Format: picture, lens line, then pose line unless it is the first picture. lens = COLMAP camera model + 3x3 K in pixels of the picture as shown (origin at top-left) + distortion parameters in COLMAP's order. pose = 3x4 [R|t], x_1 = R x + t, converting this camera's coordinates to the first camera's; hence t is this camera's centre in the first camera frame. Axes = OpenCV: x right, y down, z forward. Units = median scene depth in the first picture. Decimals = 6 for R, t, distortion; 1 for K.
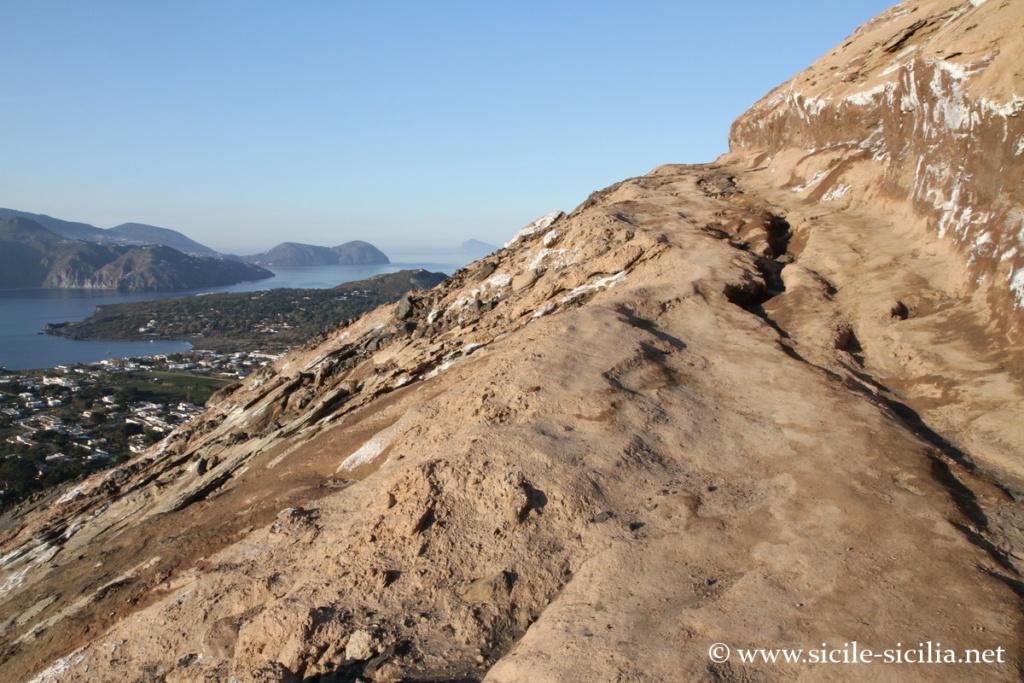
lens RADIAL K [[818.5, 0, 508.5], [0, 818.5, 338.9], [0, 0, 1]] dist [-0.088881, 0.091878]
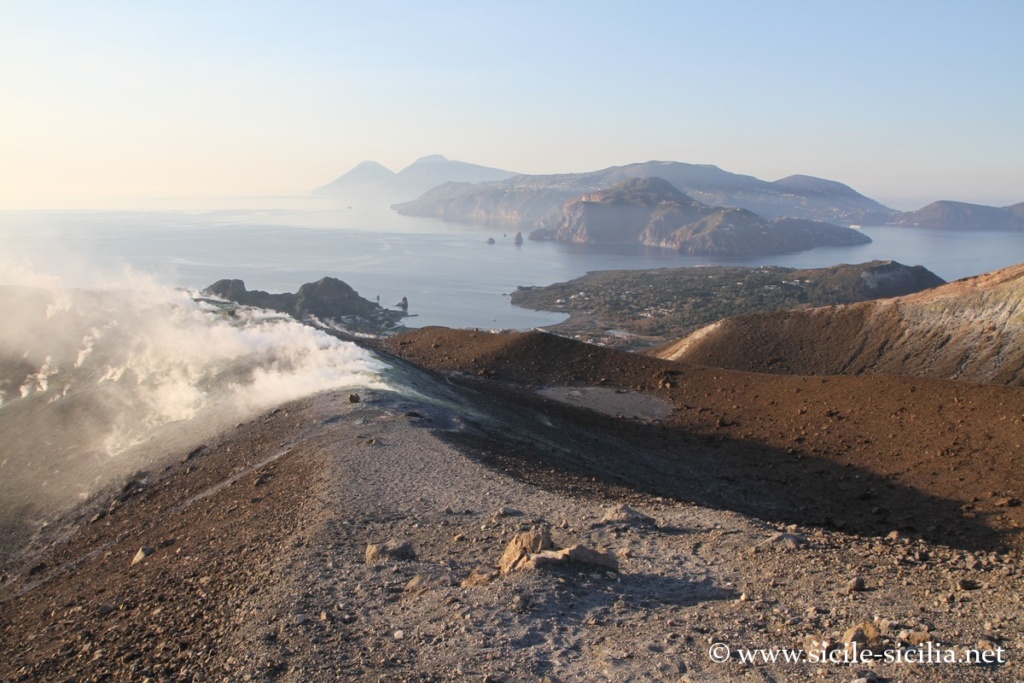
lens RADIAL K [[818.5, 0, 508.2], [0, 818.5, 342.1], [0, 0, 1]] dist [-0.088881, 0.091878]
pose [[0.669838, 0.150873, -0.727017, 0.349617], [-0.097528, 0.988533, 0.115286, -0.075383], [0.736074, -0.006318, 0.676872, 0.107320]]
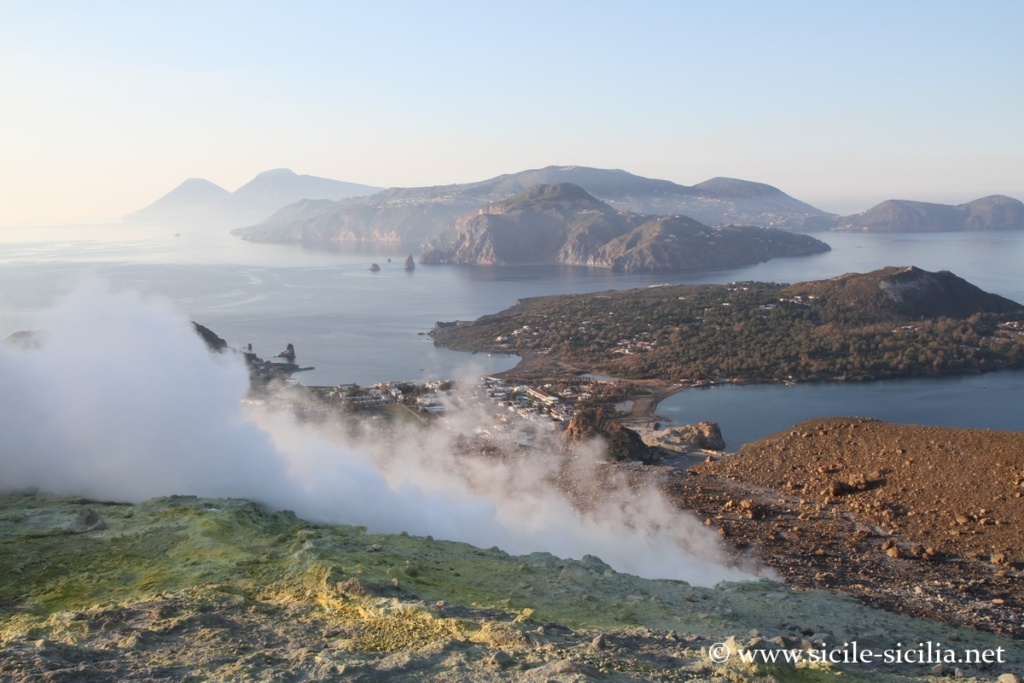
lens RADIAL K [[974.7, 0, 505.6], [0, 974.7, 339.8], [0, 0, 1]] dist [-0.003257, 0.000000]
pose [[0.767277, 0.078292, -0.636519, 0.218315], [-0.055913, 0.996907, 0.055221, -0.063535], [0.638874, -0.006780, 0.769282, 0.150417]]
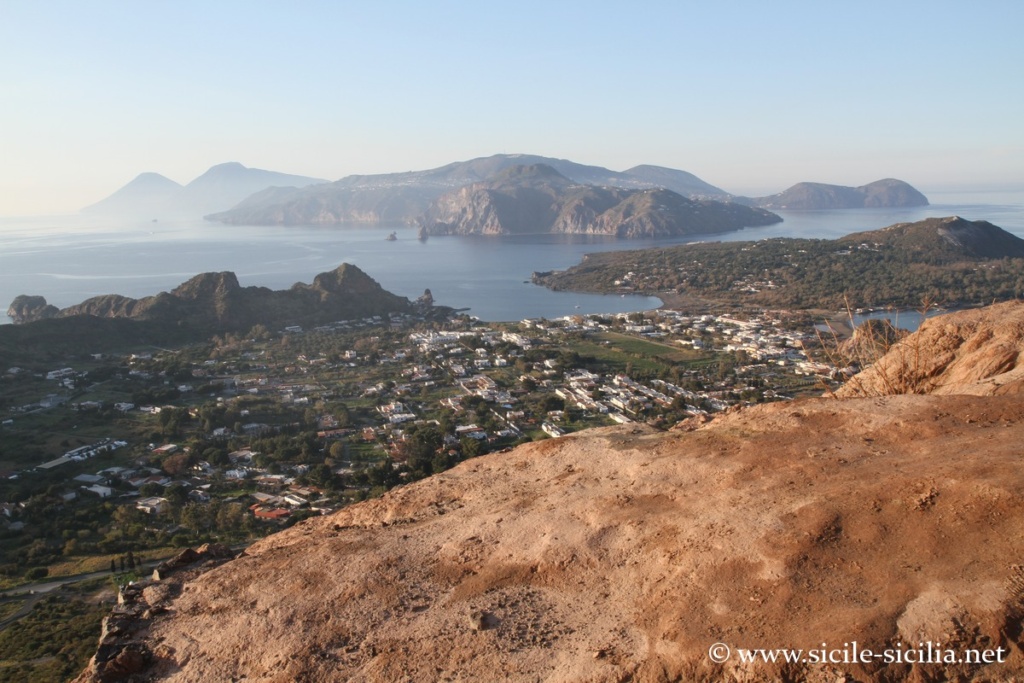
lens RADIAL K [[871.6, 0, 496.7], [0, 871.6, 342.4], [0, 0, 1]] dist [-0.045205, 0.016202]
pose [[0.820474, 0.078467, -0.566273, 0.016892], [-0.041154, 0.996073, 0.078396, -0.014381], [0.570201, -0.041018, 0.820481, 0.063165]]
